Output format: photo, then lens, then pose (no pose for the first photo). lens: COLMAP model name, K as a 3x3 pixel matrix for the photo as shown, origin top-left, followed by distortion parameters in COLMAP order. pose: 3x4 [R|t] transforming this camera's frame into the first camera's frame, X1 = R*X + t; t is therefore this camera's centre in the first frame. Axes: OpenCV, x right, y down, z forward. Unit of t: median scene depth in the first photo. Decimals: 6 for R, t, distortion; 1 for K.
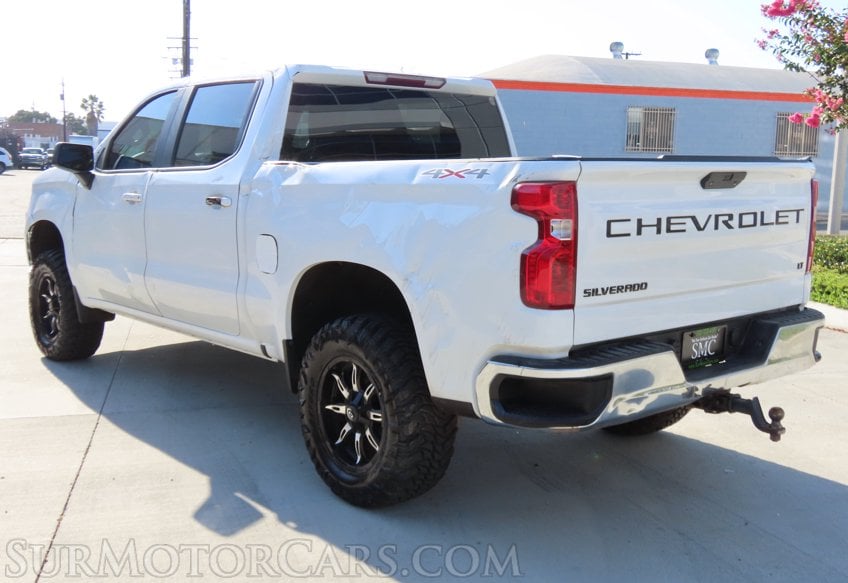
lens RADIAL K [[894.2, 0, 440.0], [0, 894.2, 315.6], [0, 0, 1]] dist [0.041521, 0.000000]
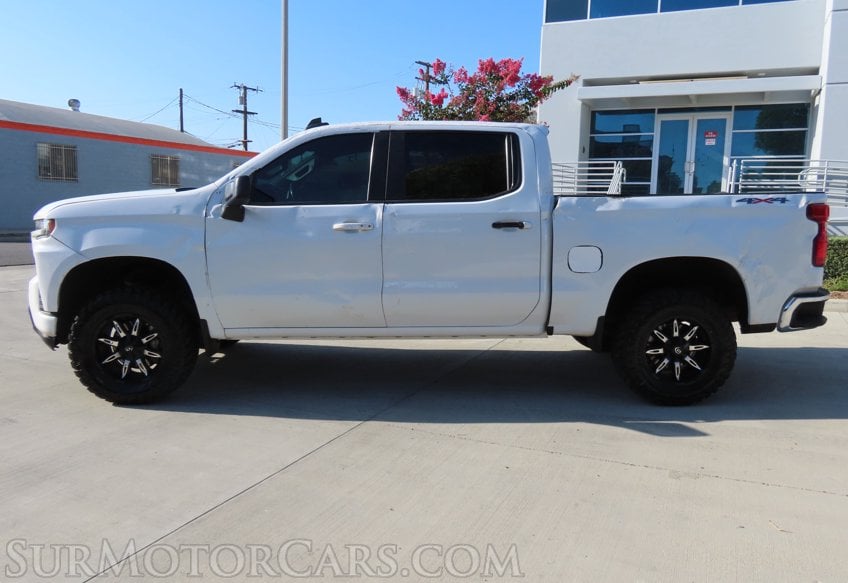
lens RADIAL K [[659.2, 0, 424.8], [0, 659.2, 297.1], [0, 0, 1]] dist [0.040874, -0.015132]
pose [[0.648389, -0.120103, 0.751776, -1.089233], [0.127132, 0.990693, 0.048624, -0.086428], [-0.750619, 0.064047, 0.657624, 0.468175]]
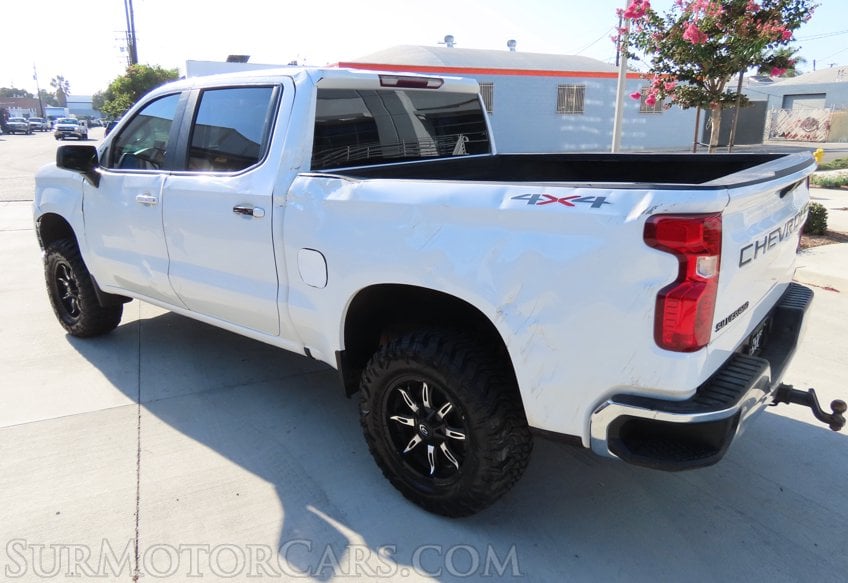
lens RADIAL K [[578.4, 0, 430.9], [0, 578.4, 292.6], [0, 0, 1]] dist [0.031830, -0.008056]
pose [[0.984062, -0.075763, 0.160877, -0.158472], [0.055717, 0.990508, 0.125654, -0.107941], [-0.168869, -0.114688, 0.978943, 0.316136]]
